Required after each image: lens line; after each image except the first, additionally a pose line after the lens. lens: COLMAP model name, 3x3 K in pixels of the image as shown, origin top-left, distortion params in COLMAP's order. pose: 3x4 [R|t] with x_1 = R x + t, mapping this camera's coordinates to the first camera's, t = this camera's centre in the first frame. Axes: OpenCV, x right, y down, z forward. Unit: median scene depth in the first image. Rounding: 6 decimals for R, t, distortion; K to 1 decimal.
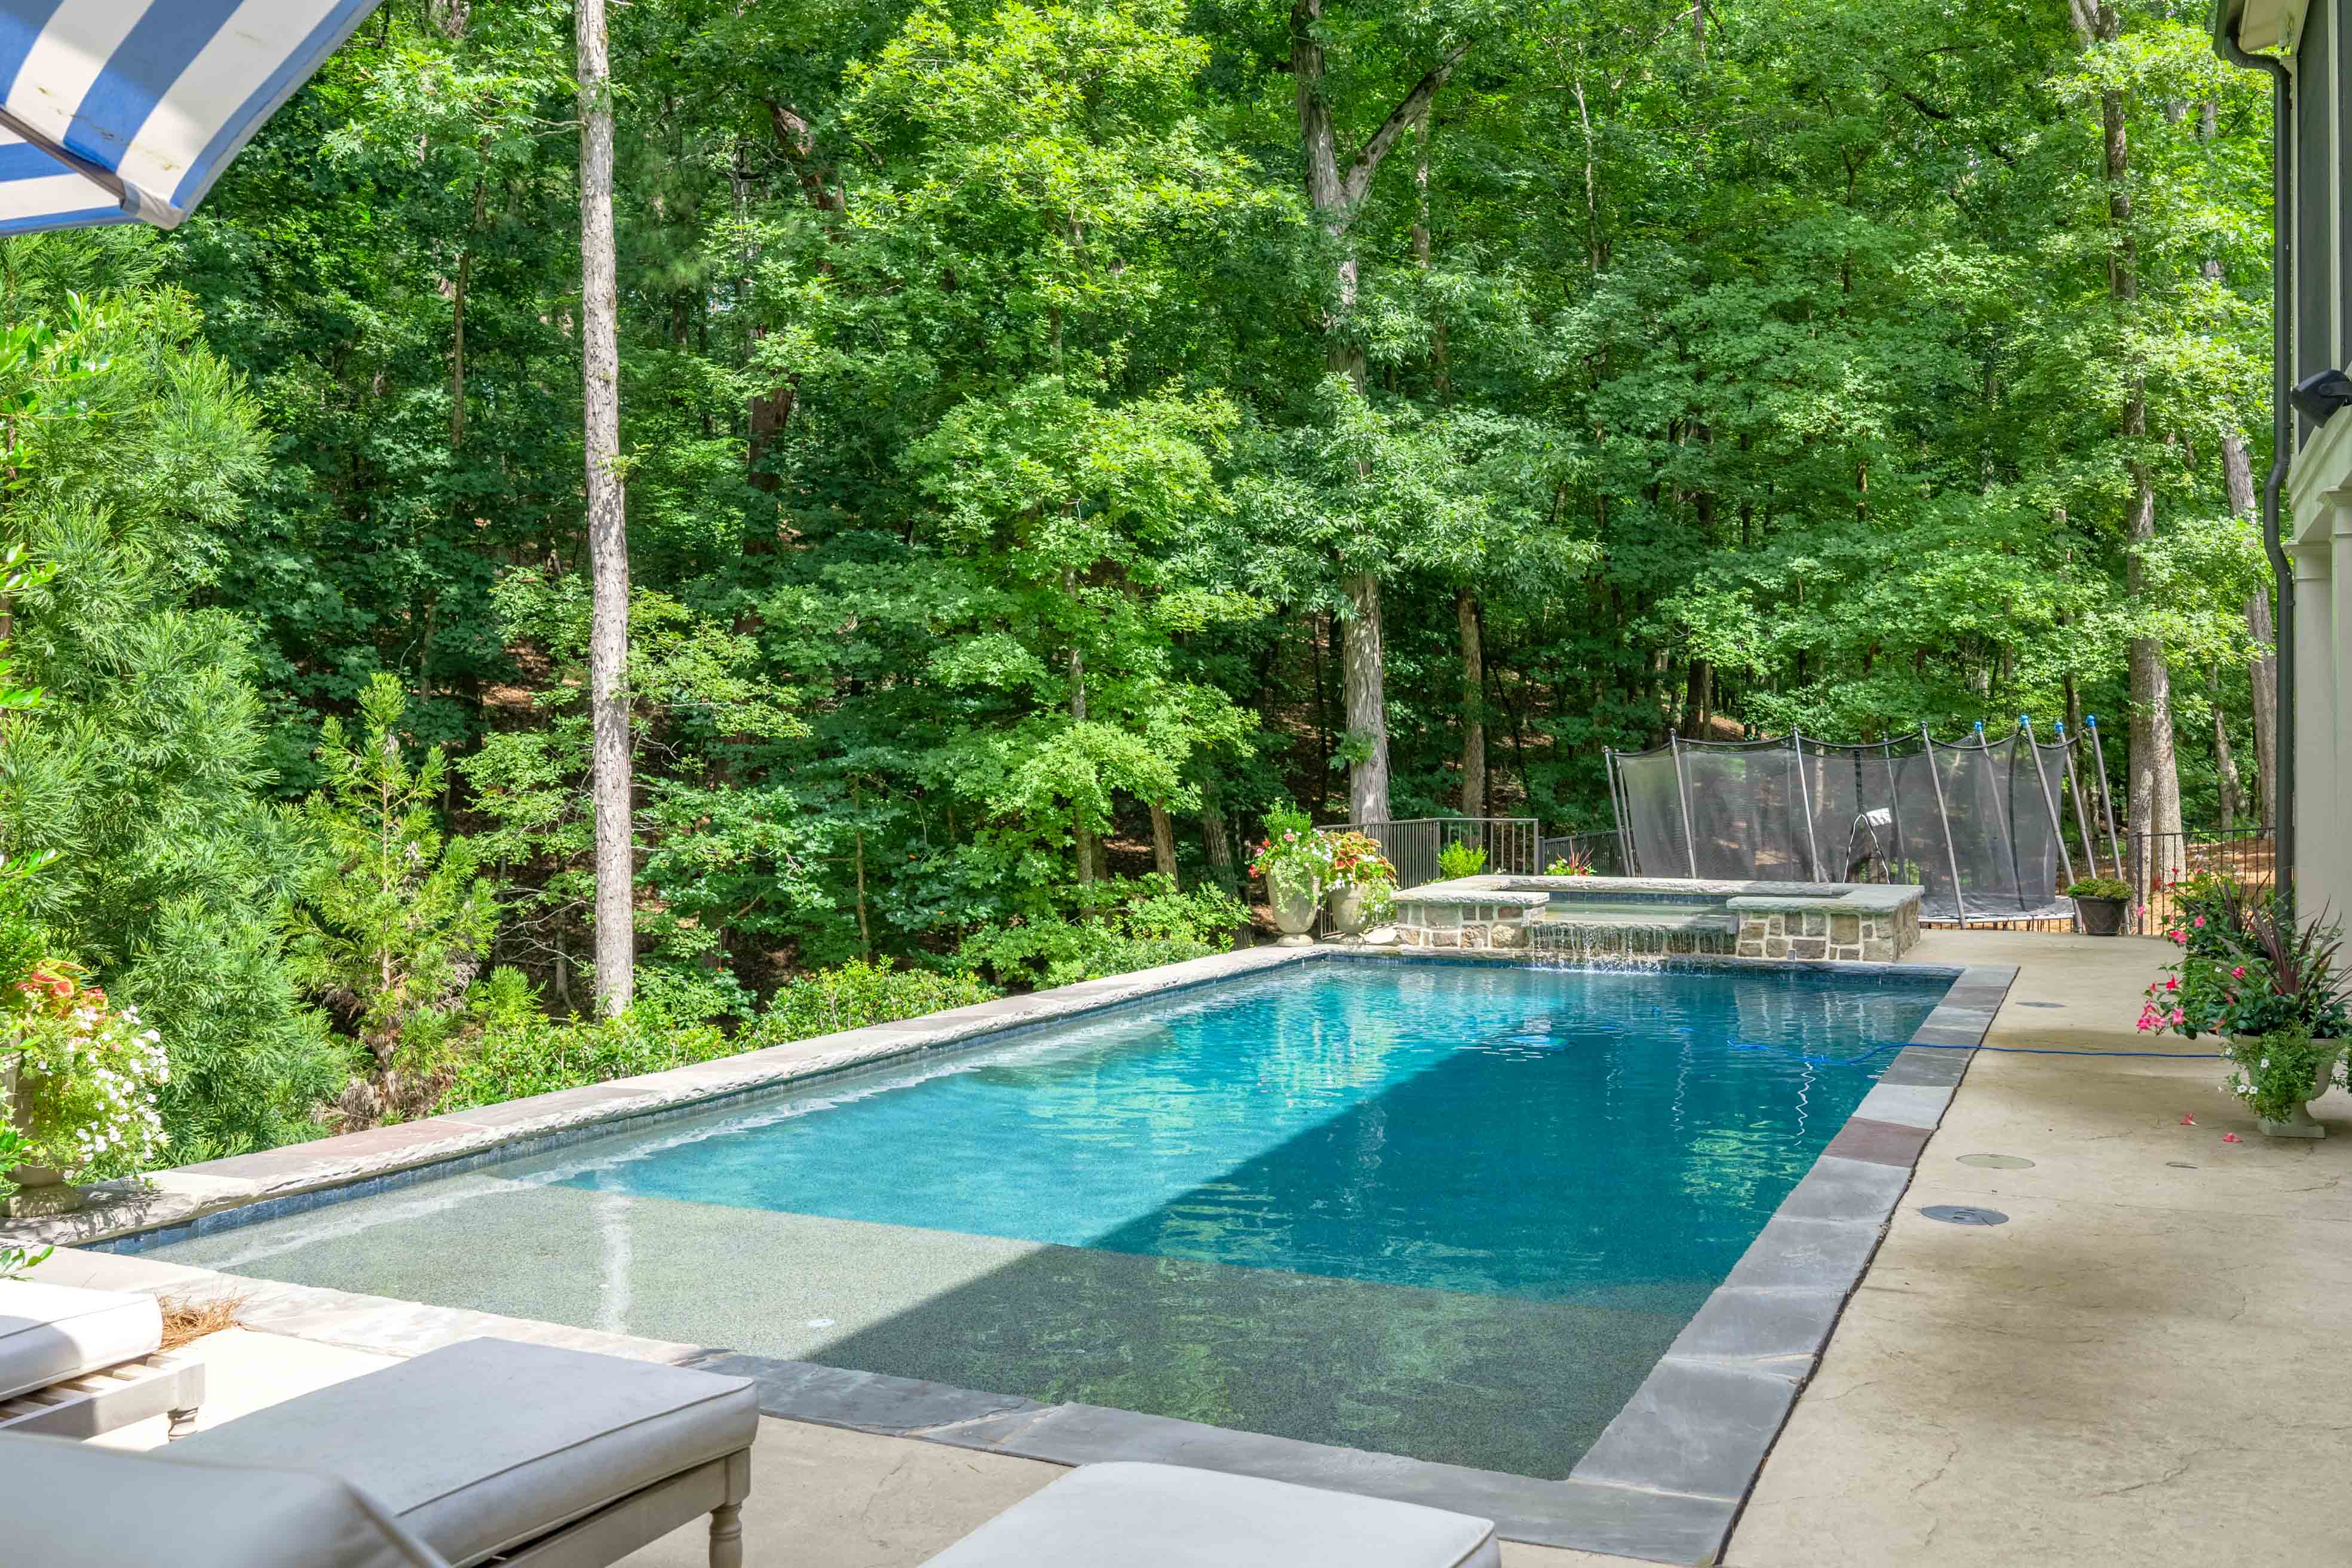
lens RADIAL K [[1930.8, 0, 1176.0], [0, 1930.8, 784.0], [0, 0, 1]] dist [0.012201, -0.038824]
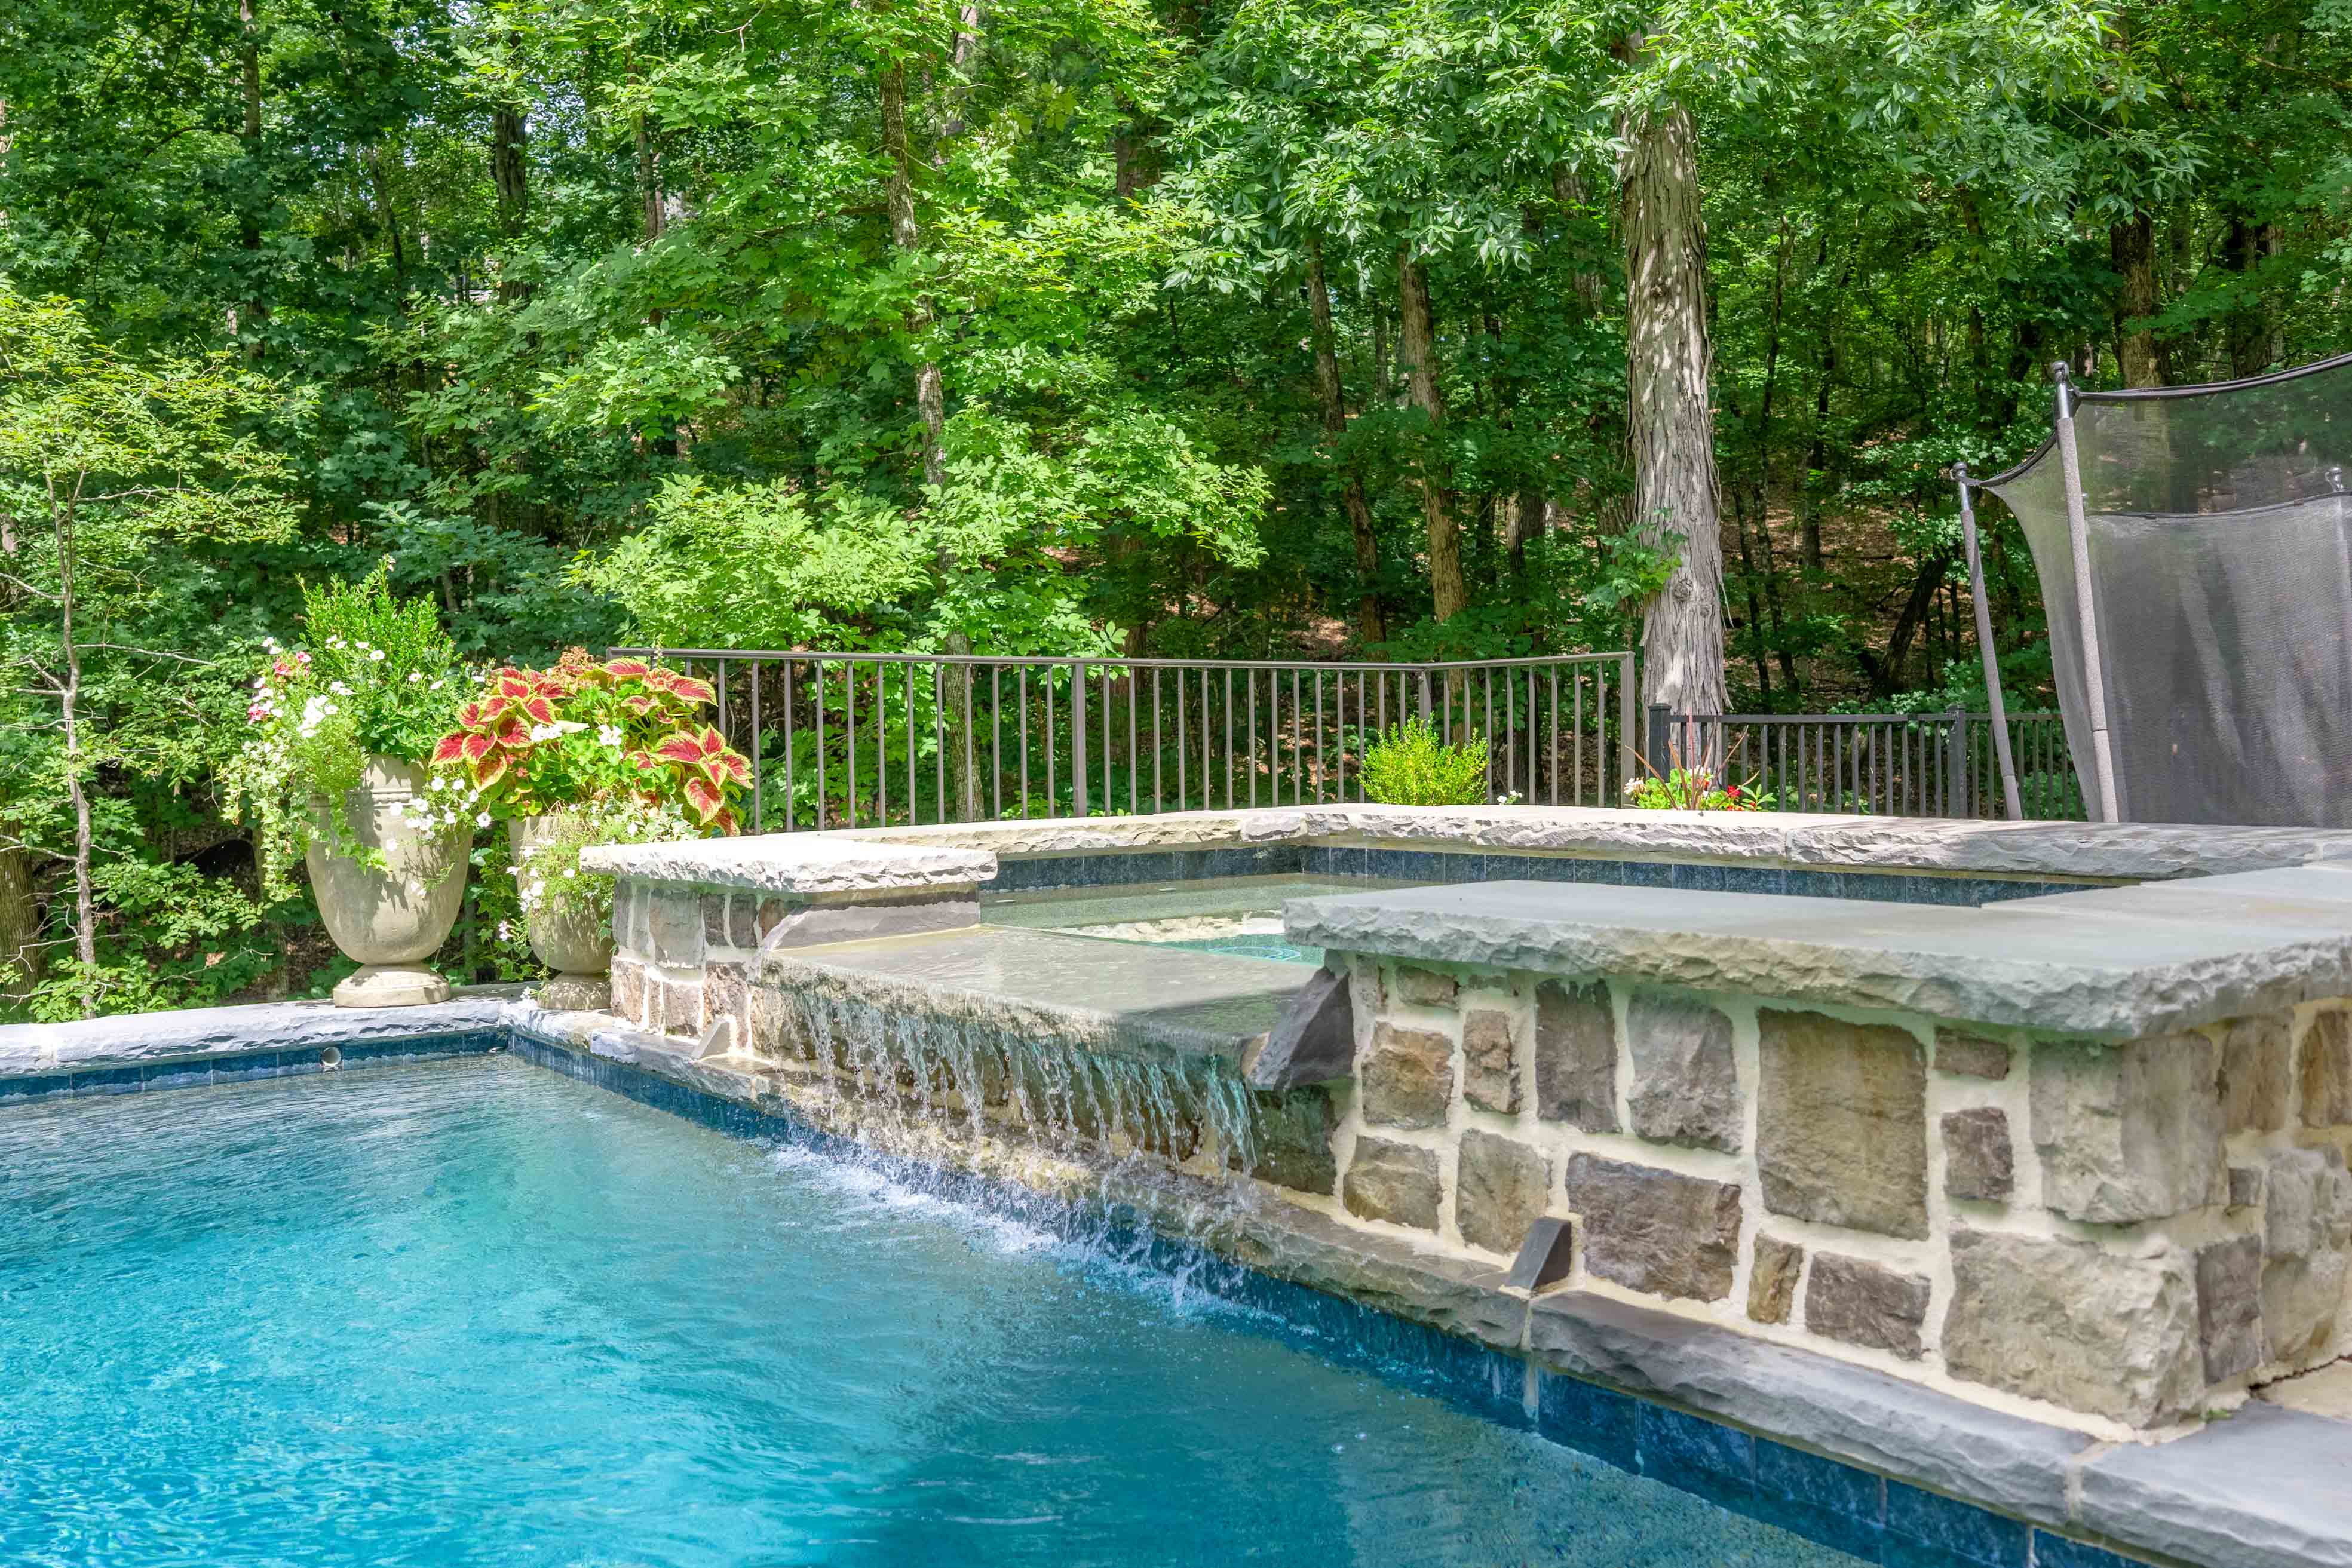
lens RADIAL K [[1930.8, 0, 1176.0], [0, 1930.8, 784.0], [0, 0, 1]] dist [0.012201, -0.038824]
pose [[0.880844, 0.000303, -0.473407, 0.365609], [0.008235, 0.999839, 0.015963, 0.046740], [0.473335, -0.017960, 0.880699, 0.841010]]
